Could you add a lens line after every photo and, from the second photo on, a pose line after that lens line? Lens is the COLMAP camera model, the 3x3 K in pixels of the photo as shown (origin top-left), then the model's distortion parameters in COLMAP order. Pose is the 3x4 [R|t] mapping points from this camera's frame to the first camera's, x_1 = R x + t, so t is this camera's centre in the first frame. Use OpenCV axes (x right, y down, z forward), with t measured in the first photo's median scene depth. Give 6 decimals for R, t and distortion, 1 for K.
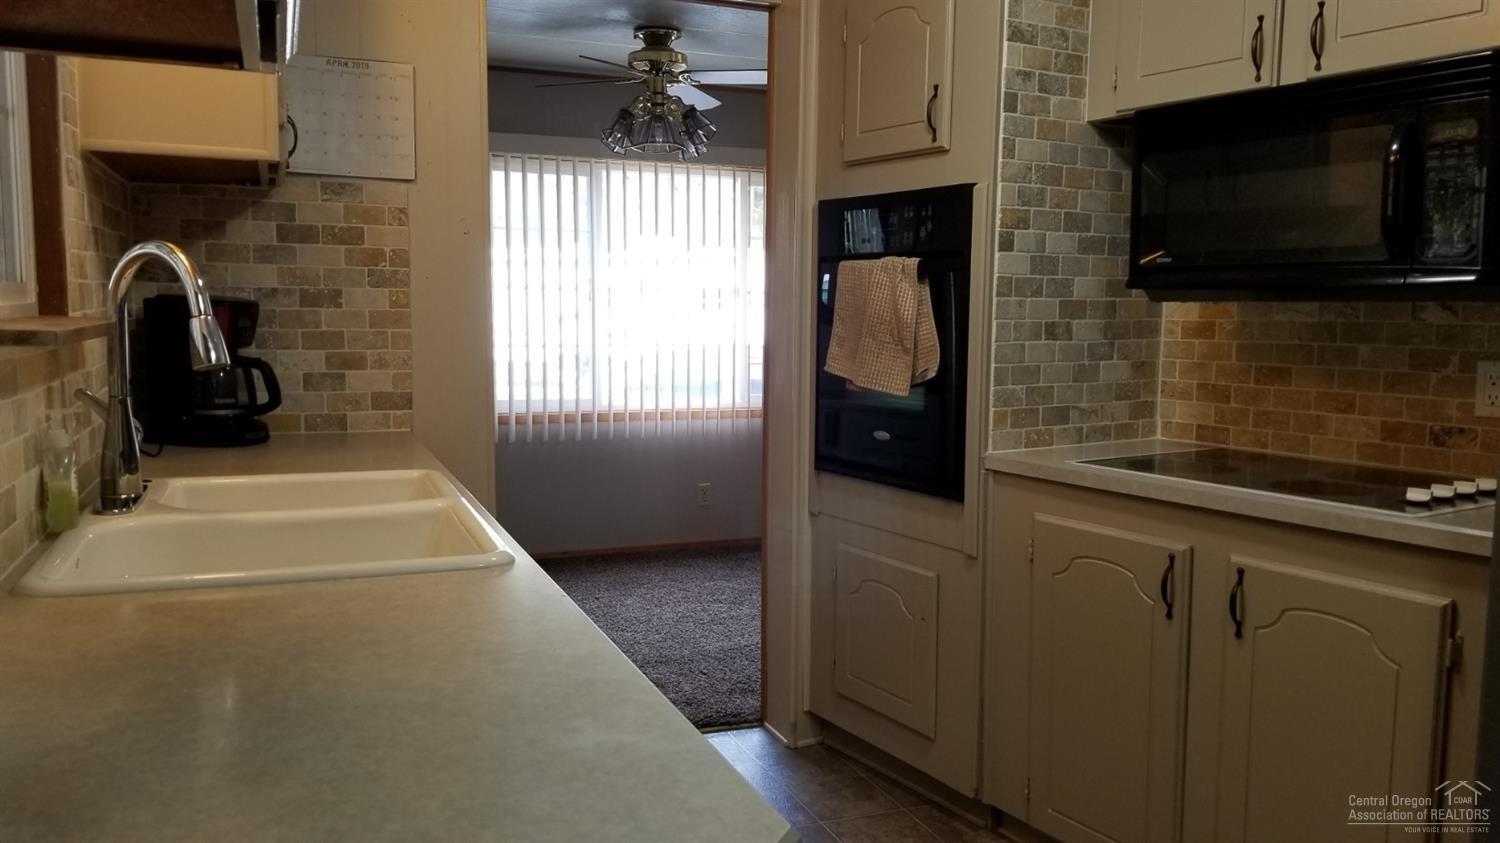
lens RADIAL K [[1203.5, 0, 753.4], [0, 1203.5, 425.1], [0, 0, 1]] dist [0.101456, -0.123287]
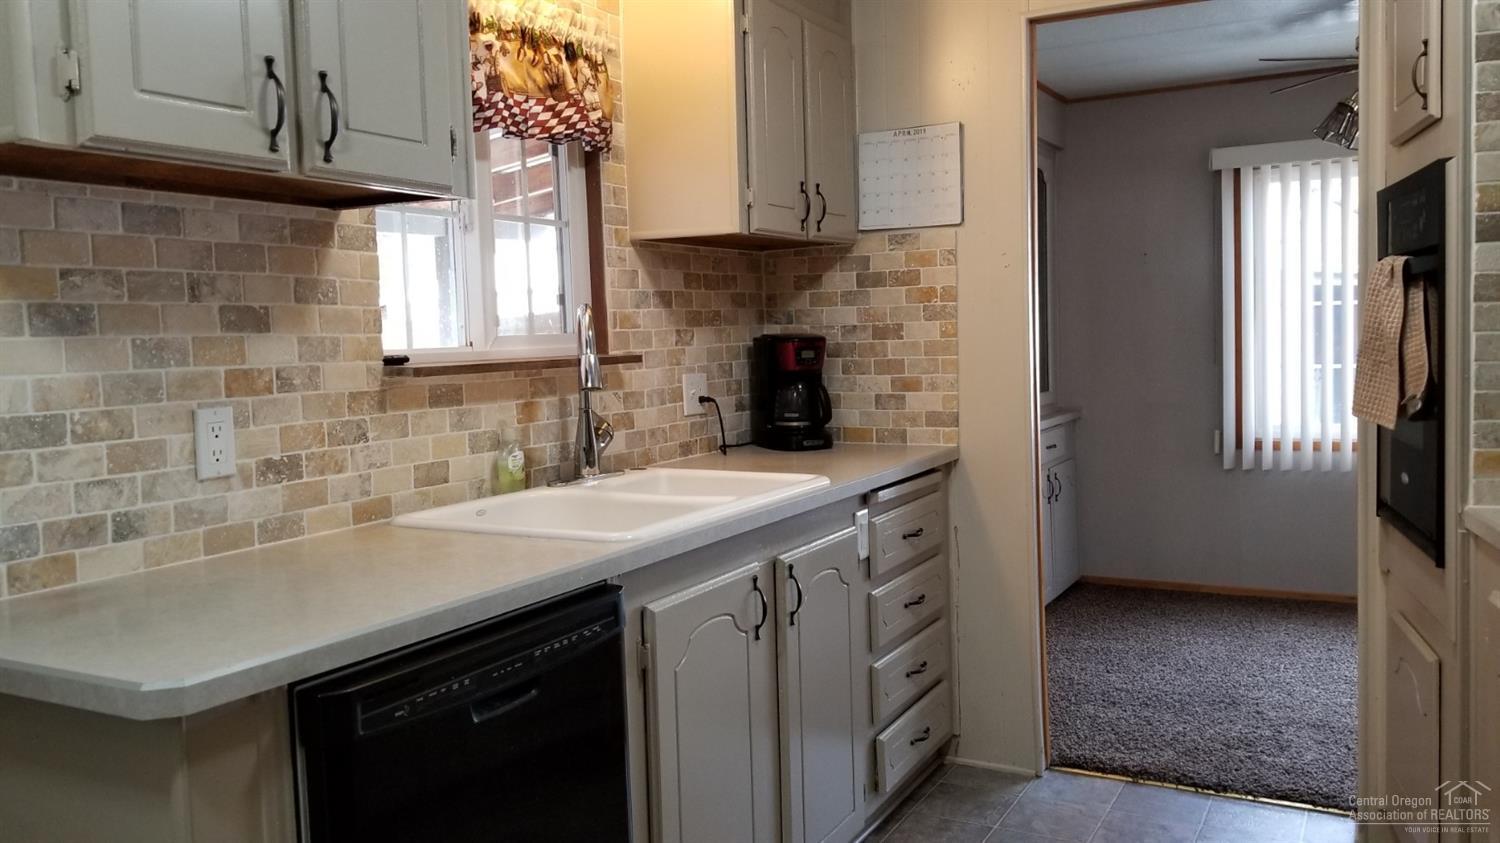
lens RADIAL K [[1203.5, 0, 751.2], [0, 1203.5, 414.7], [0, 0, 1]] dist [0.101456, -0.123287]
pose [[0.629877, 0.023060, -0.776353, 0.483652], [-0.043286, 0.999048, -0.005445, -0.010630], [0.775488, 0.037035, 0.630275, 0.153138]]
